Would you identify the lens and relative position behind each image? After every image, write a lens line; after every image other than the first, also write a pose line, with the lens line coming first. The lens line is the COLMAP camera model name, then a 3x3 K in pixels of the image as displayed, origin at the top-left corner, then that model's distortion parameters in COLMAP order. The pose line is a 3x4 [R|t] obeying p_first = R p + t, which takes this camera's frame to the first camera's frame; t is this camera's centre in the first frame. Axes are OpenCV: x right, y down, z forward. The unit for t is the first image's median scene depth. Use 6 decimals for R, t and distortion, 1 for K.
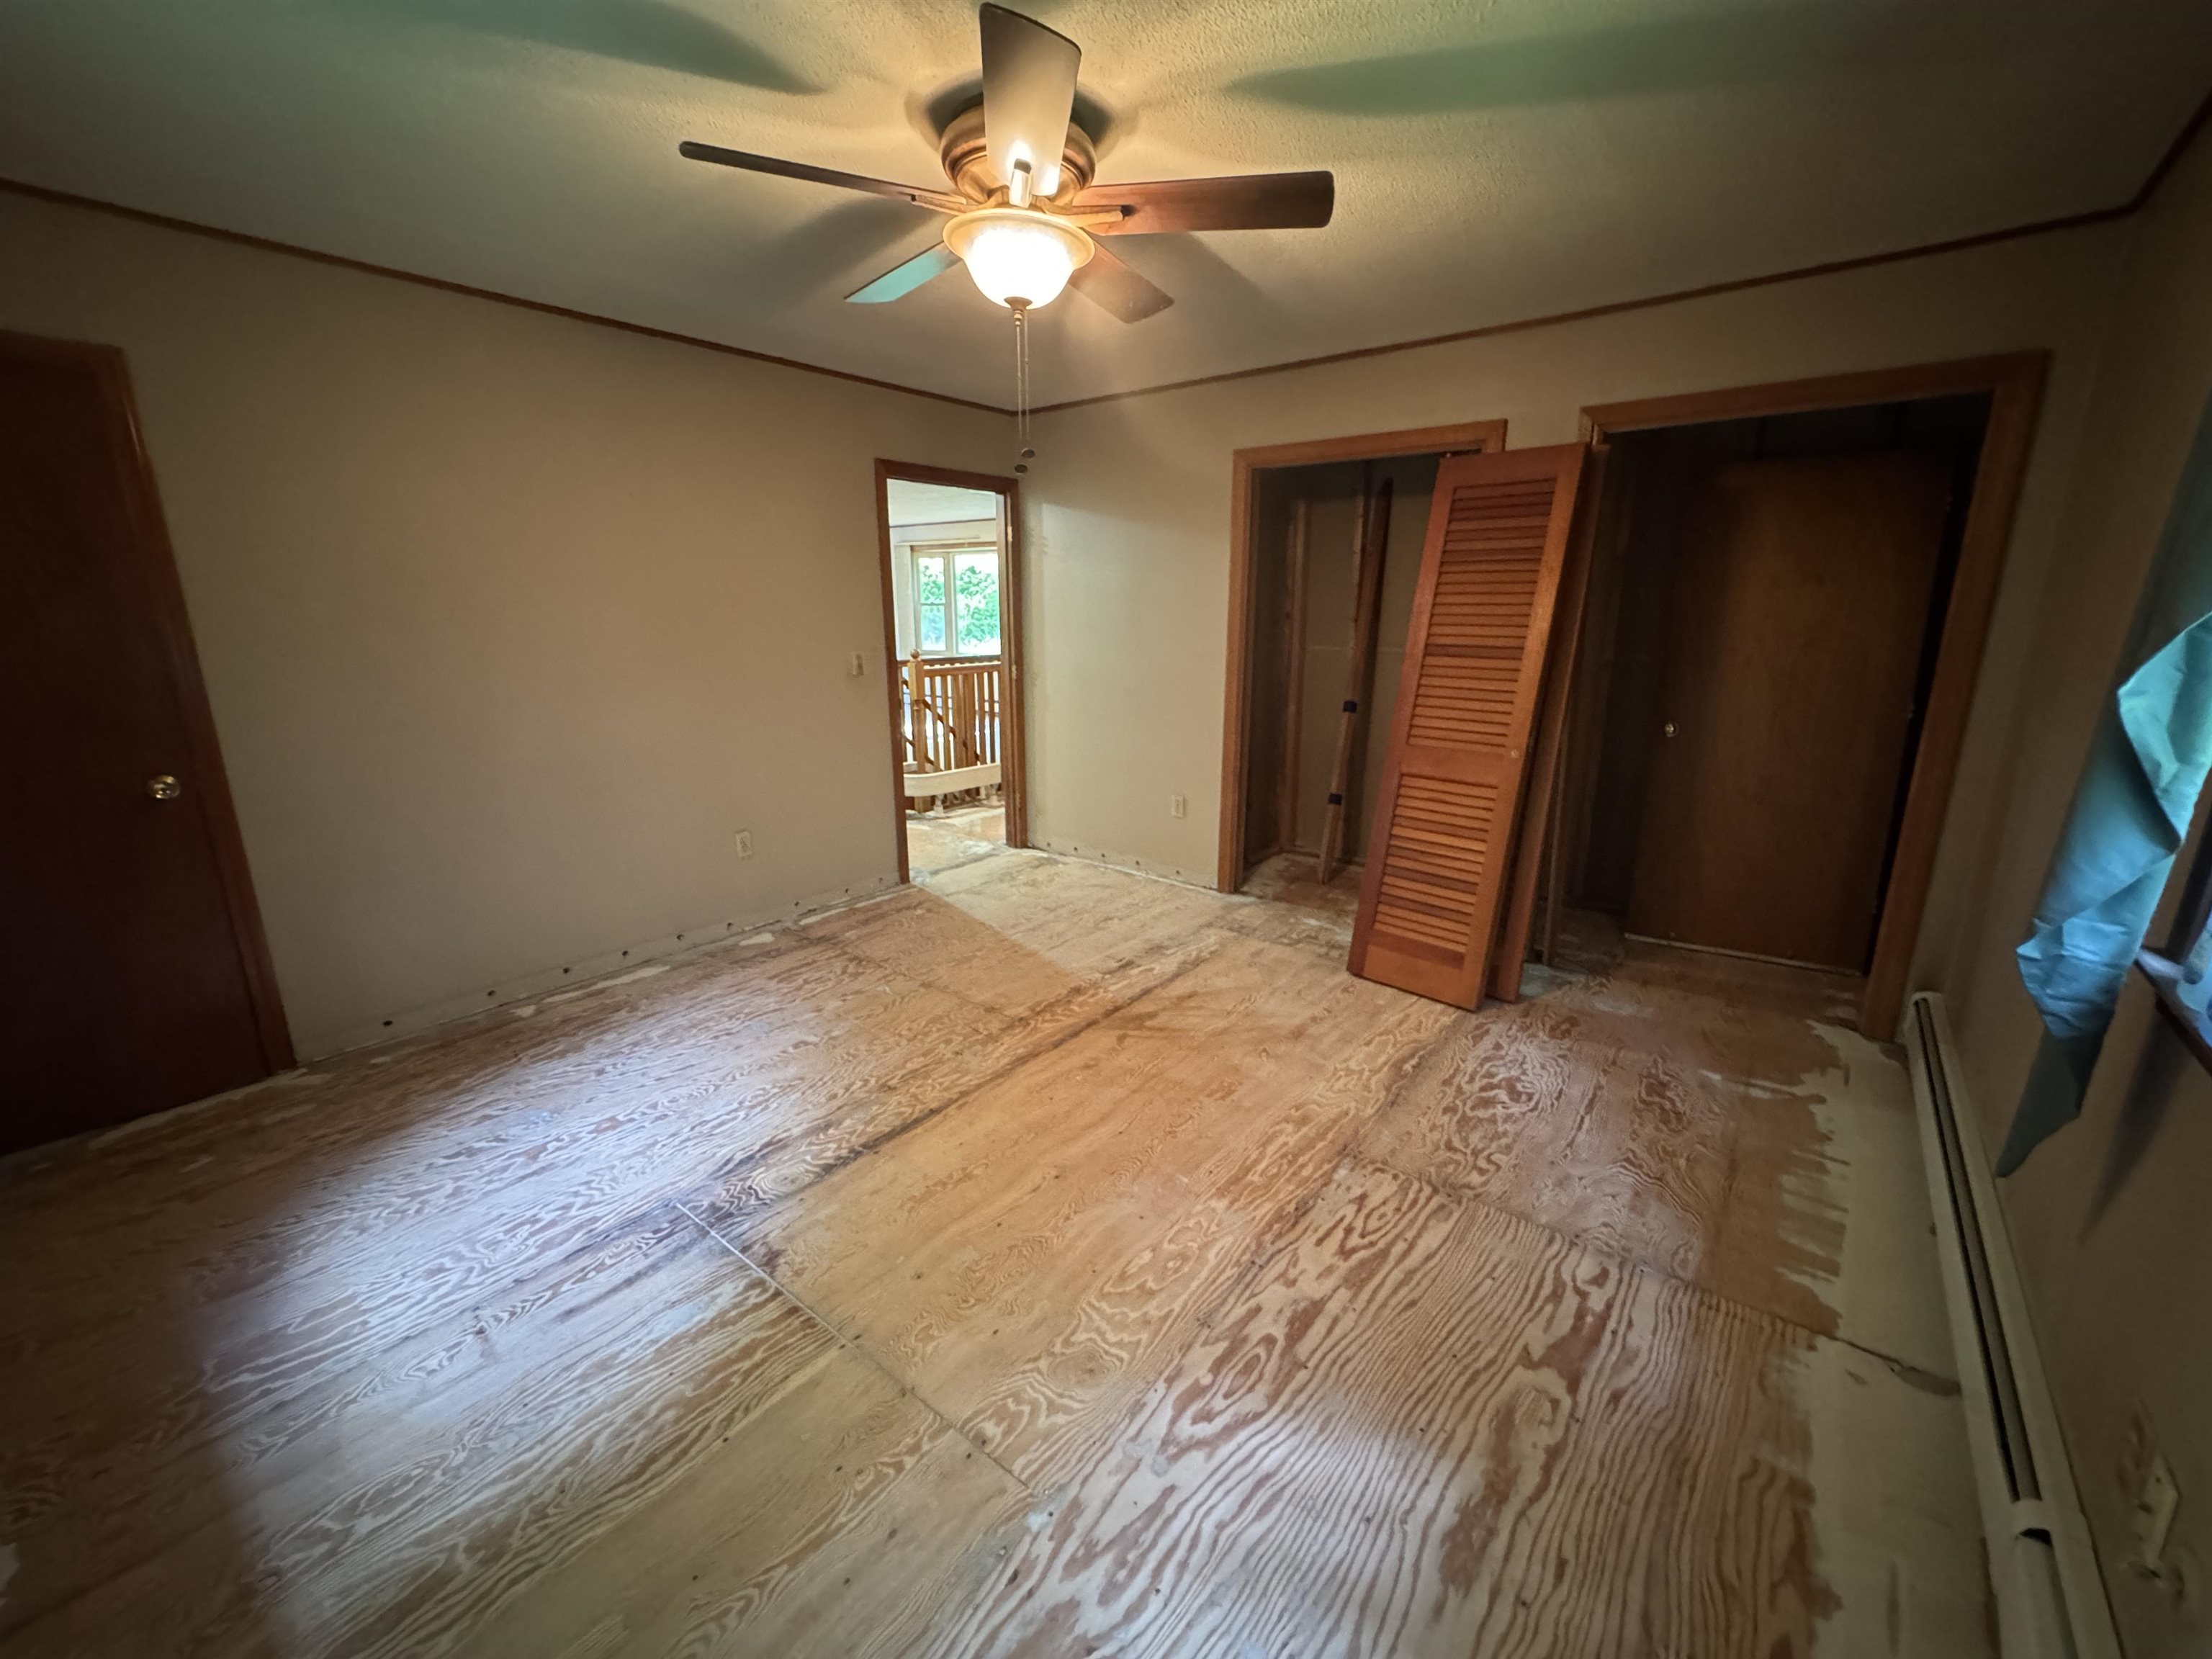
lens RADIAL K [[892.4, 0, 1101.5], [0, 892.4, 823.3], [0, 0, 1]] dist [-0.002752, -0.000222]
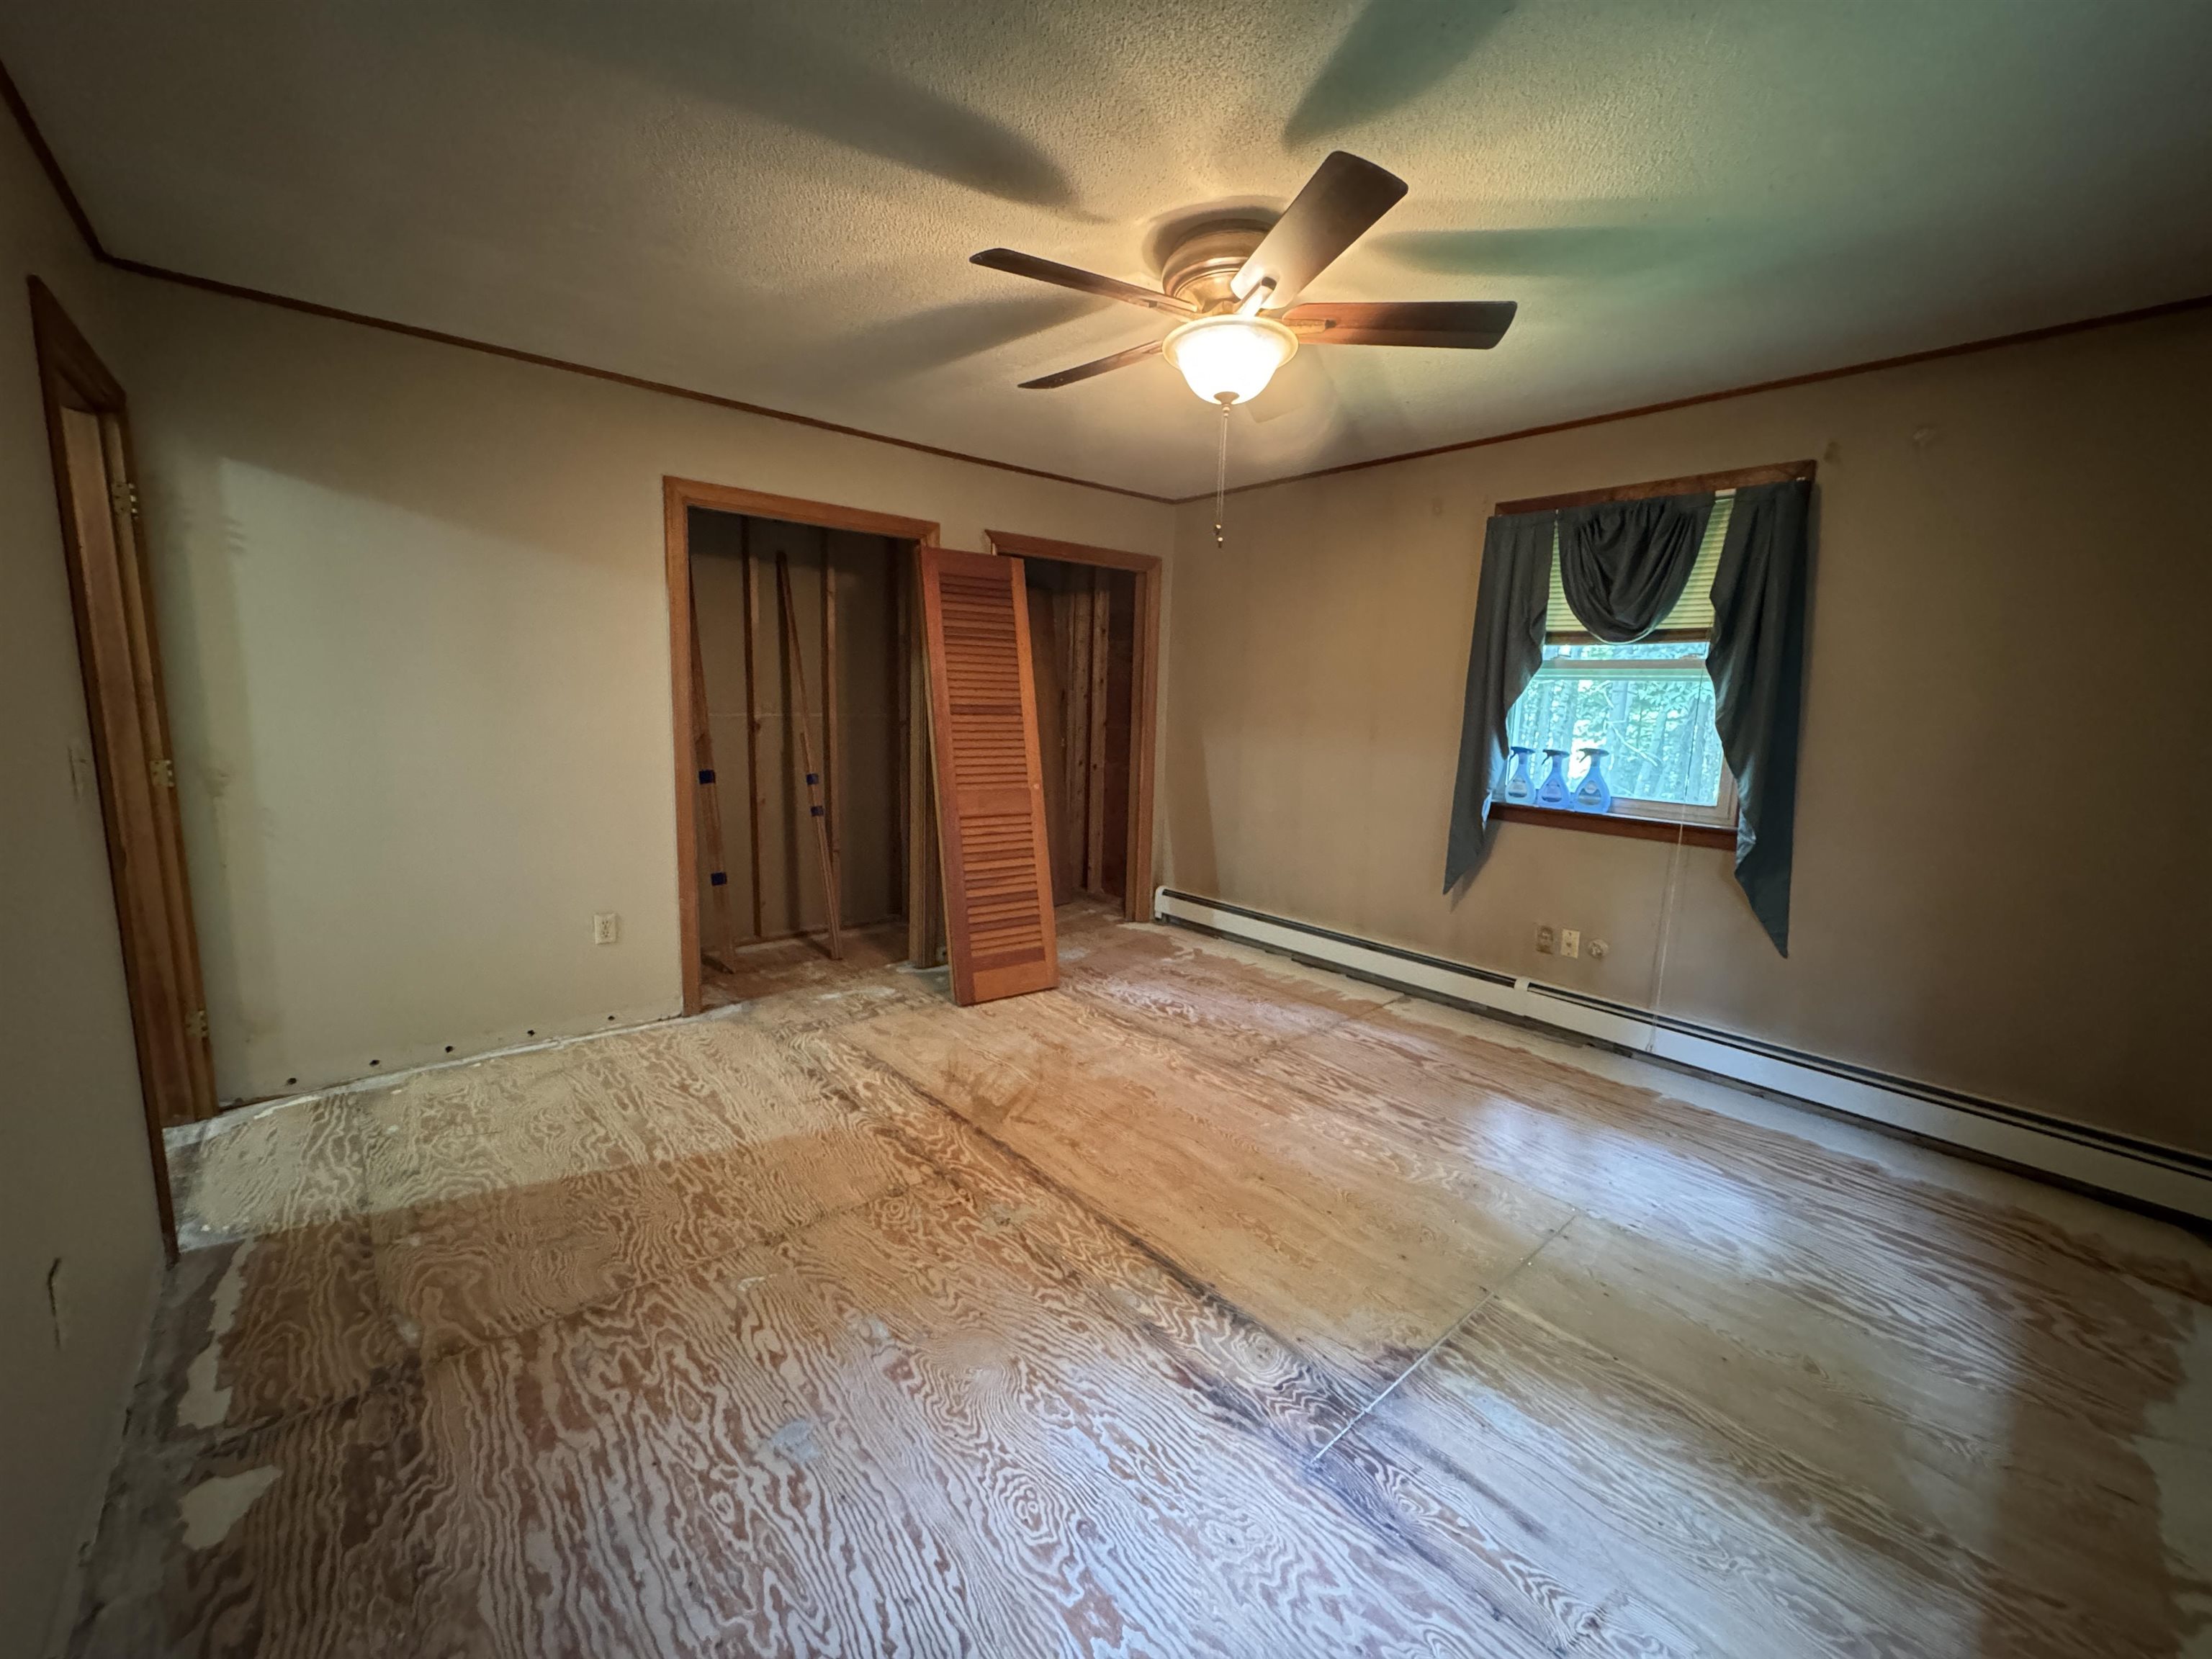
lens RADIAL K [[892.4, 0, 1114.5], [0, 892.4, 821.7], [0, 0, 1]] dist [-0.002752, -0.000222]
pose [[0.168364, -0.134889, 0.976452, -0.943389], [0.208575, 0.973038, 0.098454, -0.154224], [-0.963406, 0.187087, 0.191959, 0.757084]]
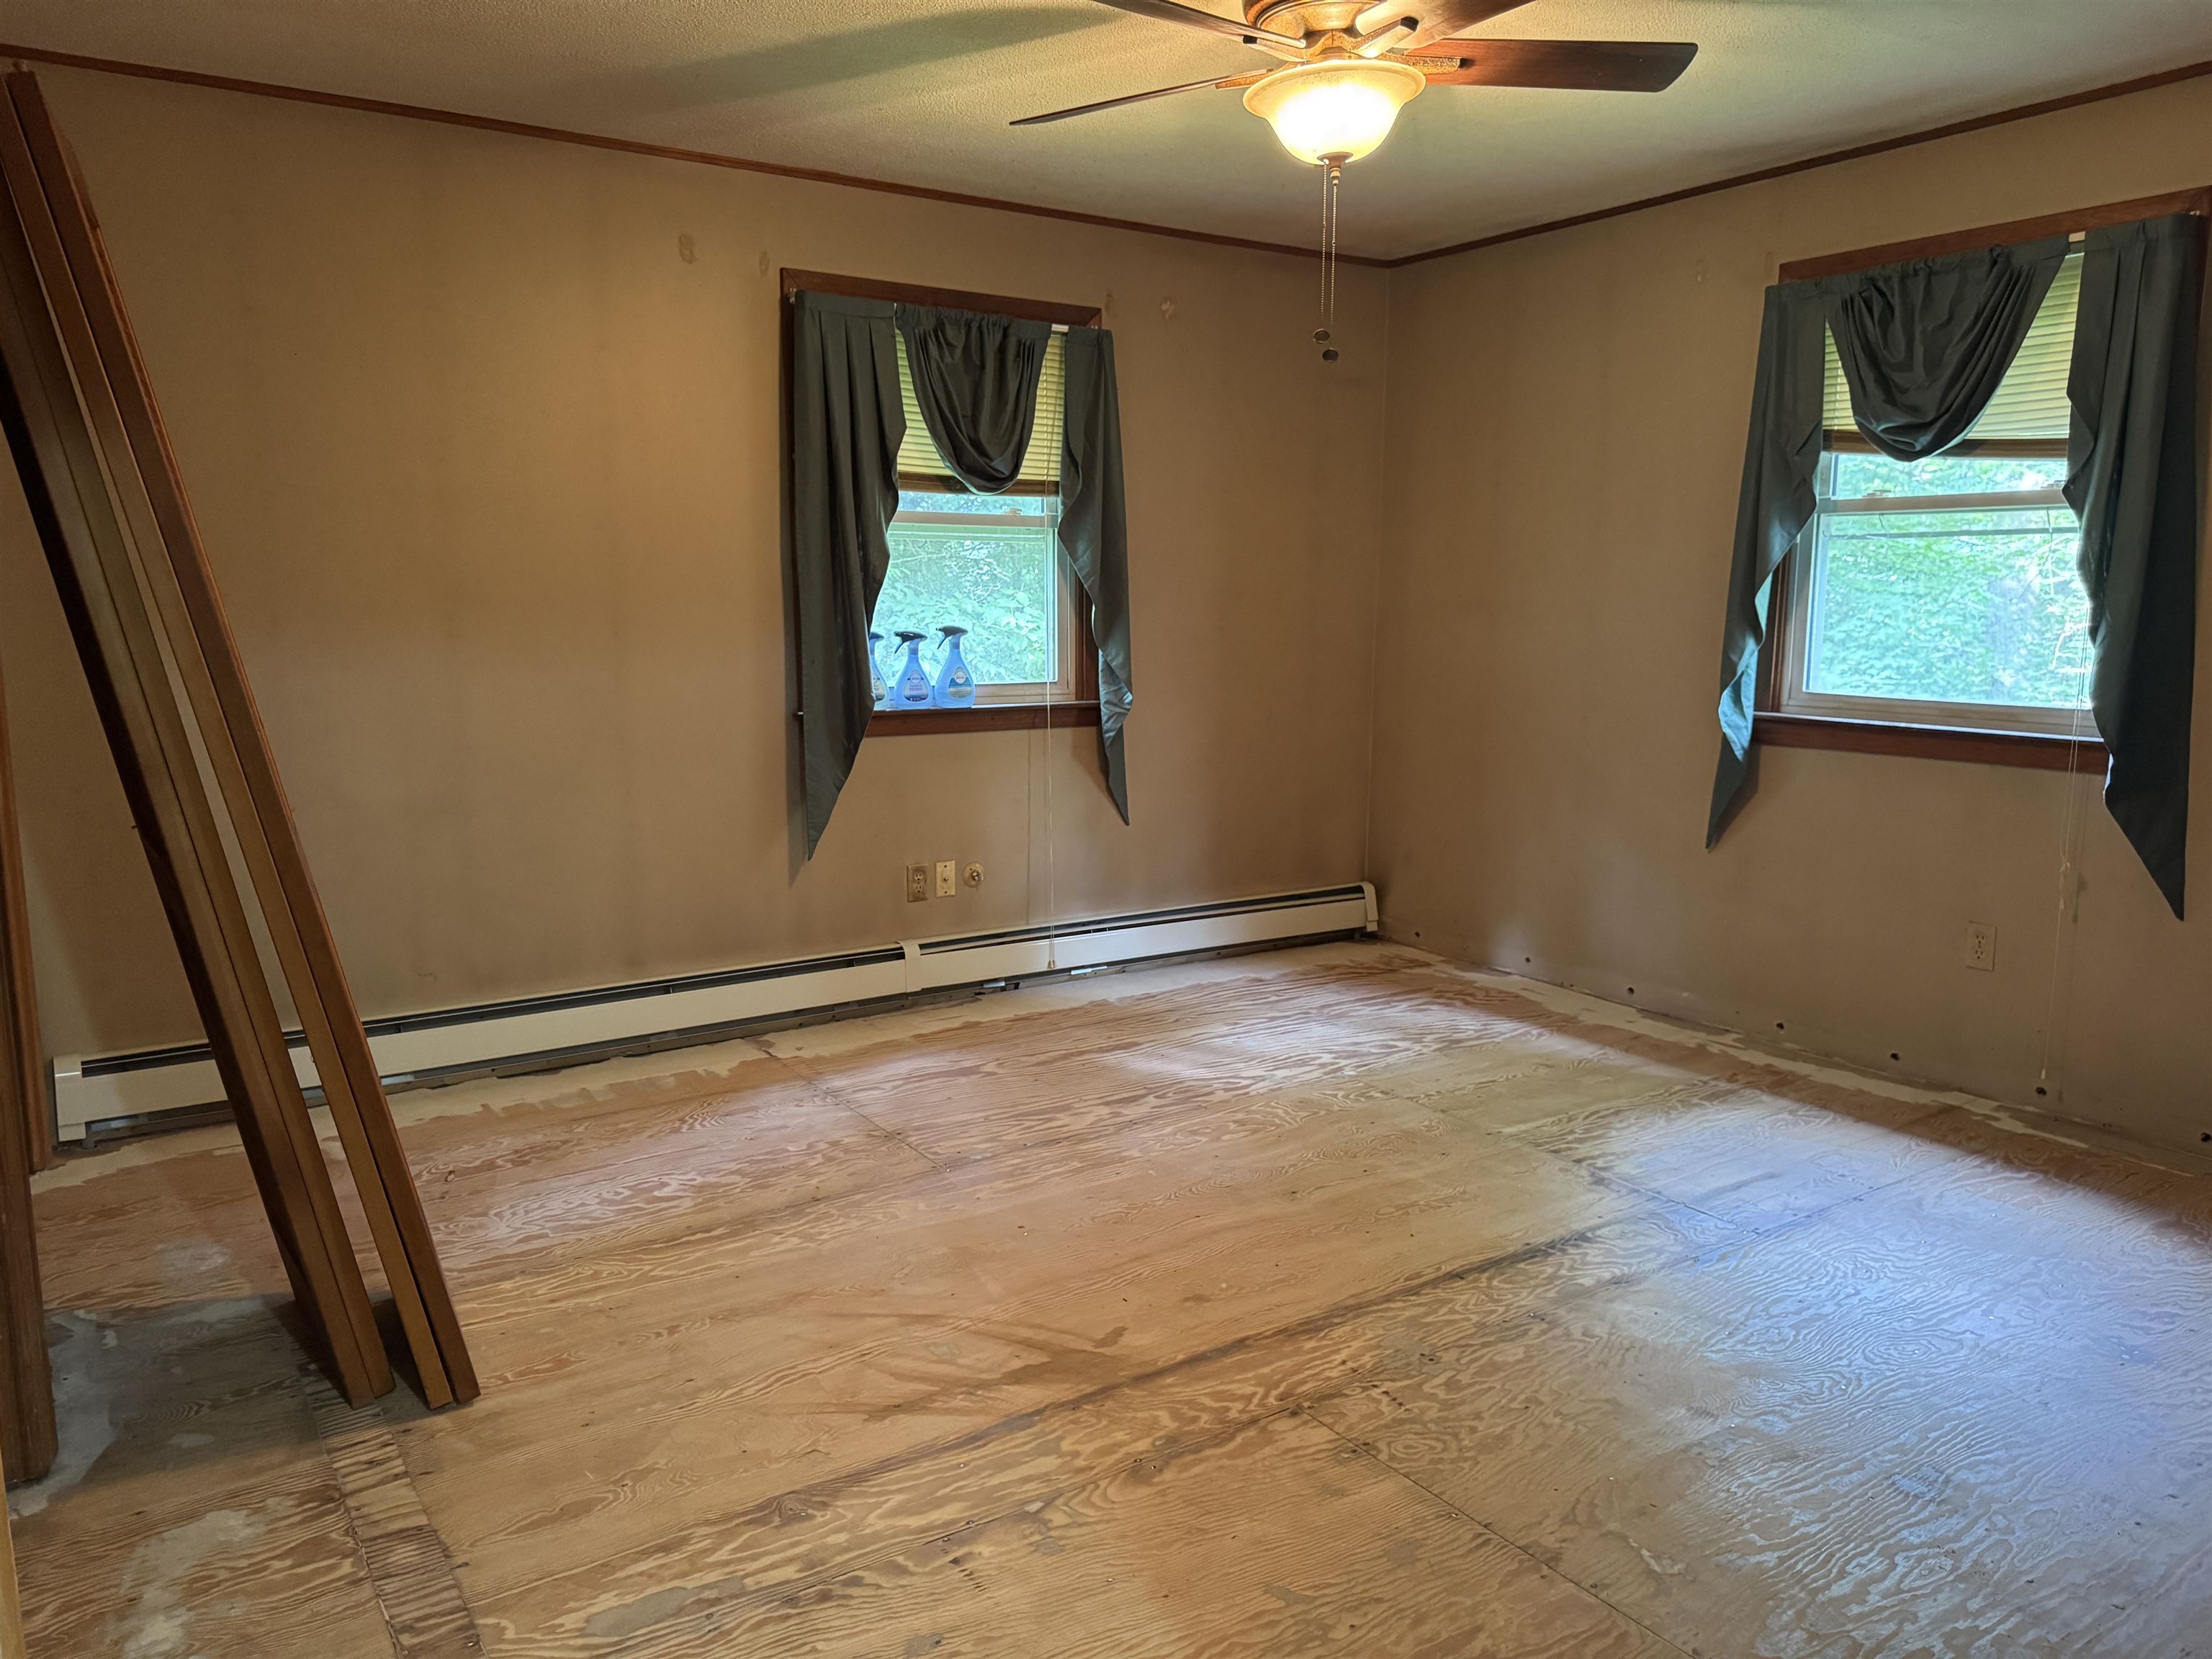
lens RADIAL K [[1539.0, 0, 1083.9], [0, 1539.0, 850.6], [0, 0, 1]] dist [0.036939, -0.013667]
pose [[-0.949183, -0.049776, 0.310764, -0.257803], [0.078440, 0.918841, 0.386755, -0.418405], [-0.304793, 0.391477, -0.868243, 1.897856]]
